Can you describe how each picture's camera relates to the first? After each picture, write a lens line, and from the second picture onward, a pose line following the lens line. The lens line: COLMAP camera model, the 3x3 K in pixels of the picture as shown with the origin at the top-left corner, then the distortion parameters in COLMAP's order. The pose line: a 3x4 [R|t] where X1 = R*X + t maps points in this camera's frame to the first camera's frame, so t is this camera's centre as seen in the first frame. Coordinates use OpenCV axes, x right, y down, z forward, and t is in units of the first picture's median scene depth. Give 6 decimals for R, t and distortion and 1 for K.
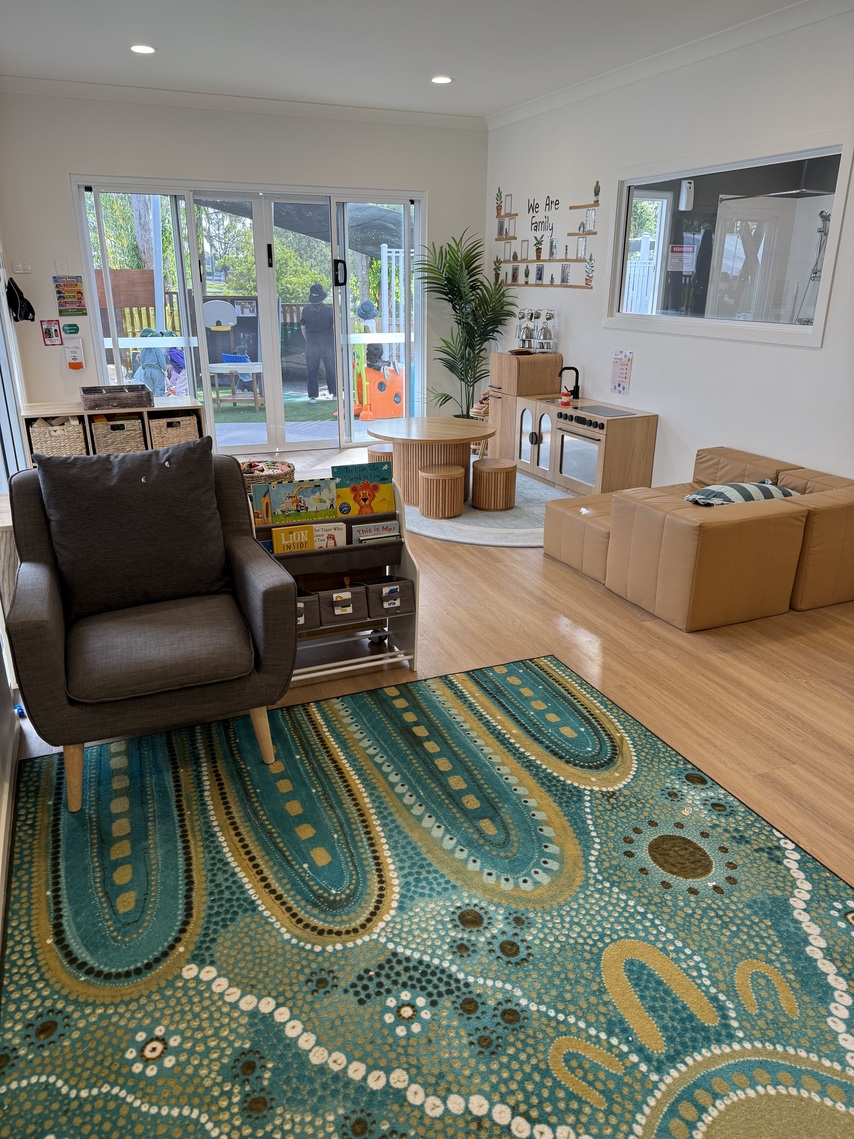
lens RADIAL K [[809.1, 0, 391.9], [0, 809.1, 571.8], [0, 0, 1]] dist [0.007417, -0.014169]
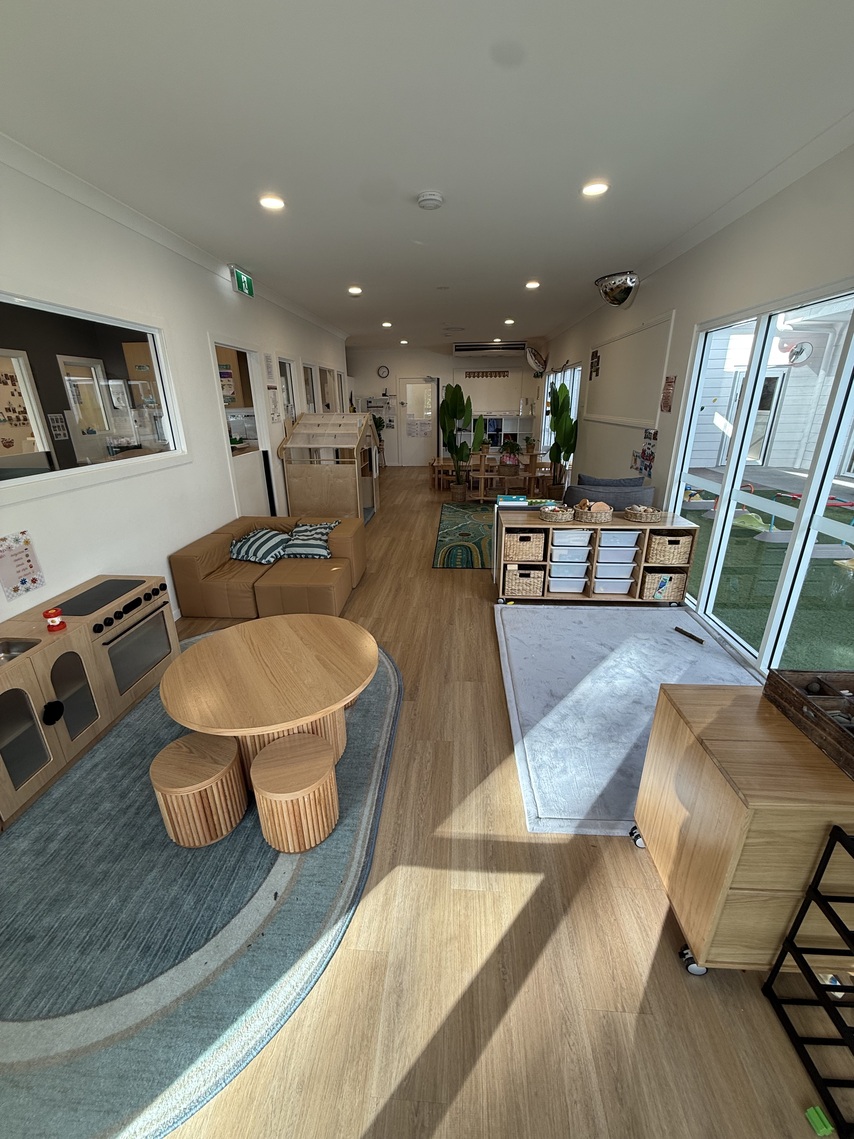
lens RADIAL K [[458.6, 0, 429.1], [0, 458.6, 573.4], [0, 0, 1]] dist [-0.000663, -0.000032]
pose [[-0.910383, -0.130901, 0.392516, -0.353809], [0.159135, 0.764903, 0.624180, -0.793192], [-0.381942, 0.630705, -0.675523, 2.099230]]
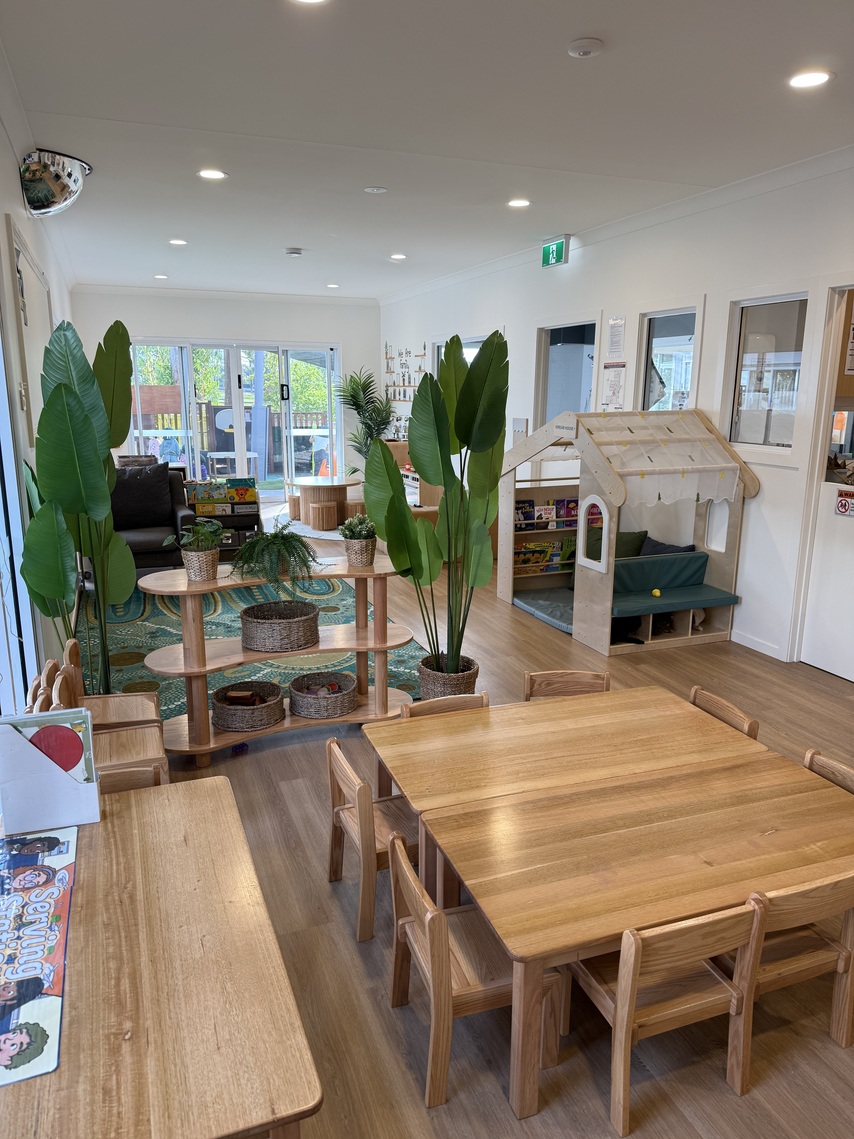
lens RADIAL K [[809.1, 0, 425.6], [0, 809.1, 572.2], [0, 0, 1]] dist [0.007417, -0.014169]
pose [[0.999973, 0.007227, -0.001133, 0.481117], [-0.007313, 0.991900, -0.126809, 0.403535], [0.000207, 0.126814, 0.991926, -1.183711]]
